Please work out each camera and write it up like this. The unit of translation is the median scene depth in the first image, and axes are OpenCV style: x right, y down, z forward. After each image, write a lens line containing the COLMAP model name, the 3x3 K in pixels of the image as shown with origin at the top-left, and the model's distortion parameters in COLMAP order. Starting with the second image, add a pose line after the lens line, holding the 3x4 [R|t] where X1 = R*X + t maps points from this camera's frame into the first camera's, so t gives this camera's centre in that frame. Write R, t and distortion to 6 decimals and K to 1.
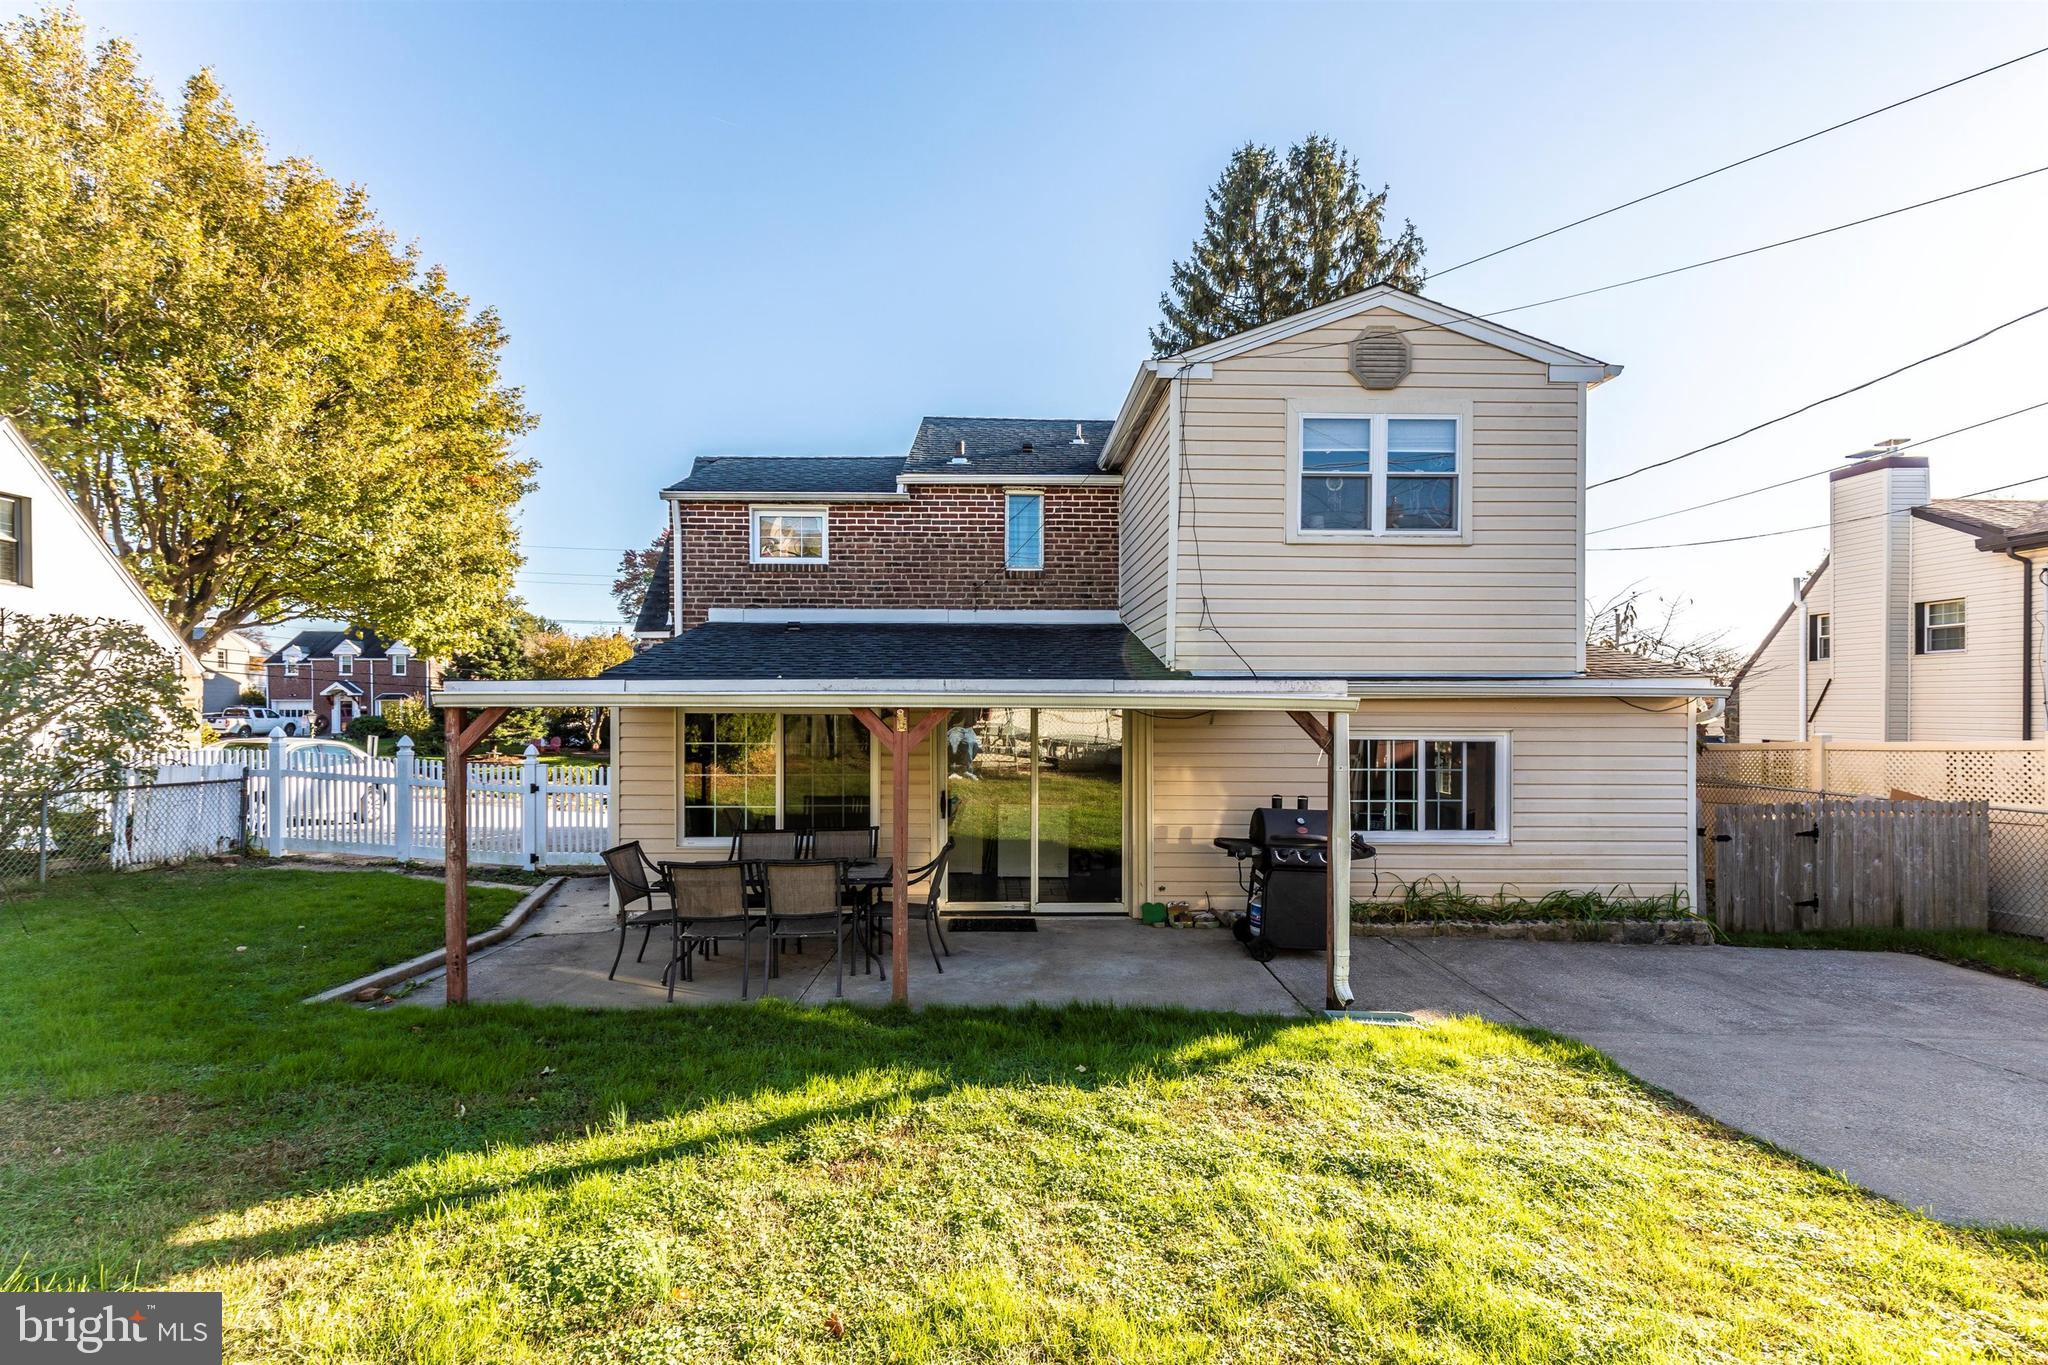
lens RADIAL K [[931.4, 0, 1024.6], [0, 931.4, 693.3], [0, 0, 1]] dist [0.002430, 0.000123]
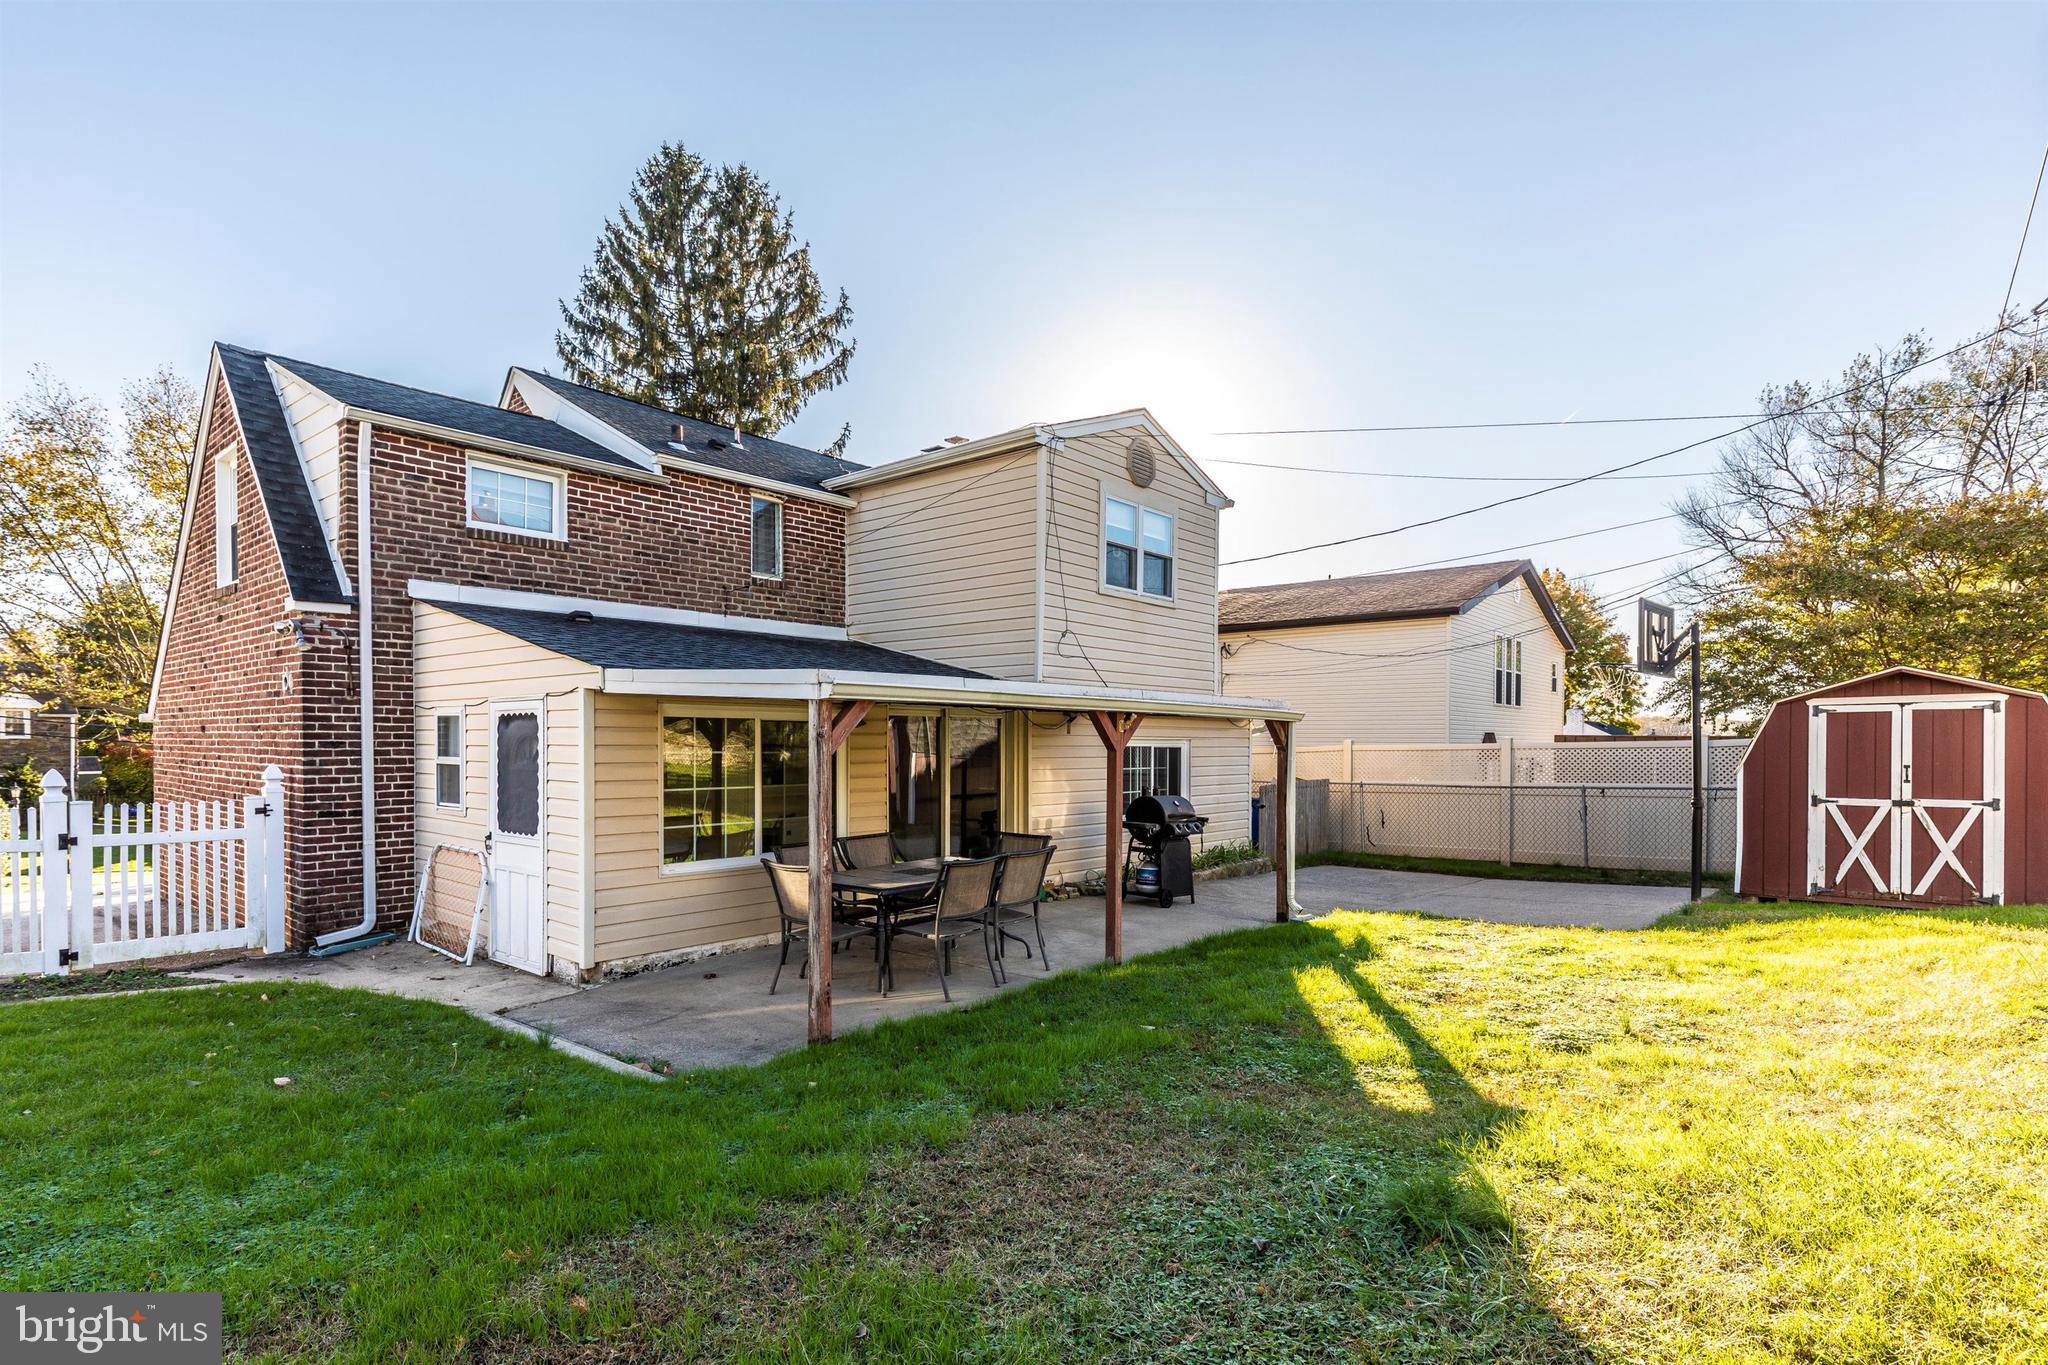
lens RADIAL K [[951.6, 0, 1023.5], [0, 951.6, 737.8], [0, 0, 1]] dist [-0.000269, -0.000127]
pose [[0.688812, 0.001611, 0.724938, -0.546020], [-0.016229, 0.999781, 0.013198, 0.016338], [-0.724758, -0.020856, 0.688687, 0.125523]]
